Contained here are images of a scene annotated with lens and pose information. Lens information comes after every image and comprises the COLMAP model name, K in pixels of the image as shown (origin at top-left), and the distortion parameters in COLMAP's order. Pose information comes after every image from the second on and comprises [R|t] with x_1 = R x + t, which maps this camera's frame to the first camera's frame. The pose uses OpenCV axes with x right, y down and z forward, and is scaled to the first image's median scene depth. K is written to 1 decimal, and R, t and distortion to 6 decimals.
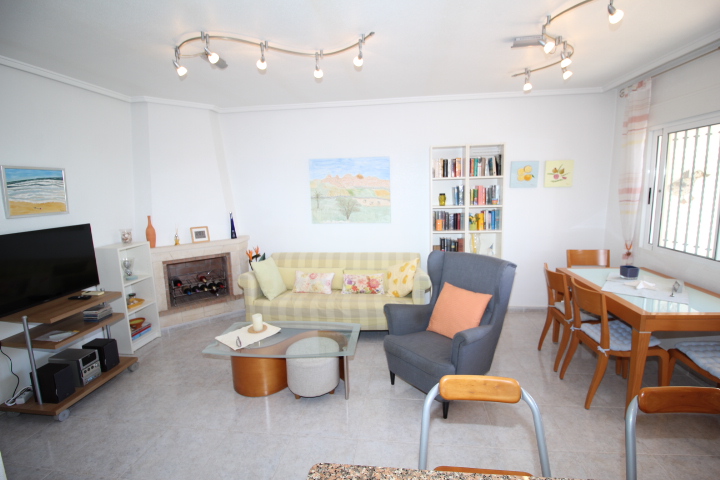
lens RADIAL K [[335.3, 0, 364.7], [0, 335.3, 236.1], [0, 0, 1]] dist [-0.010713, -0.002492]
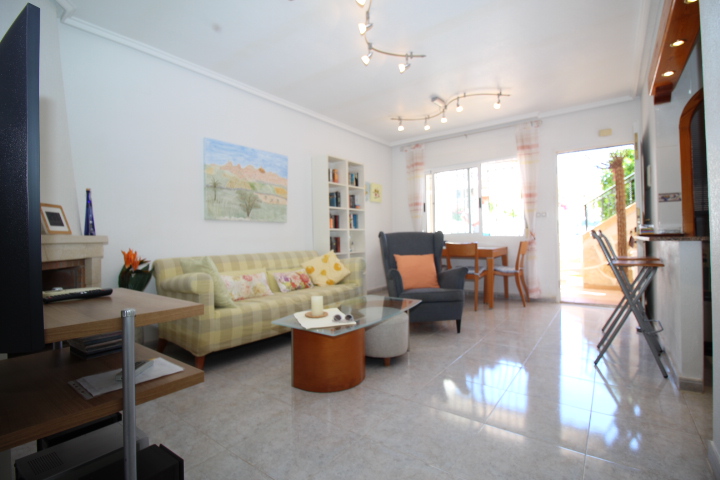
lens RADIAL K [[335.3, 0, 367.1], [0, 335.3, 236.0], [0, 0, 1]] dist [-0.010713, -0.002492]
pose [[0.486650, 0.020751, 0.873350, -0.675420], [0.133620, 0.986186, -0.097888, 0.129884], [-0.863318, 0.164335, 0.477155, 0.336489]]
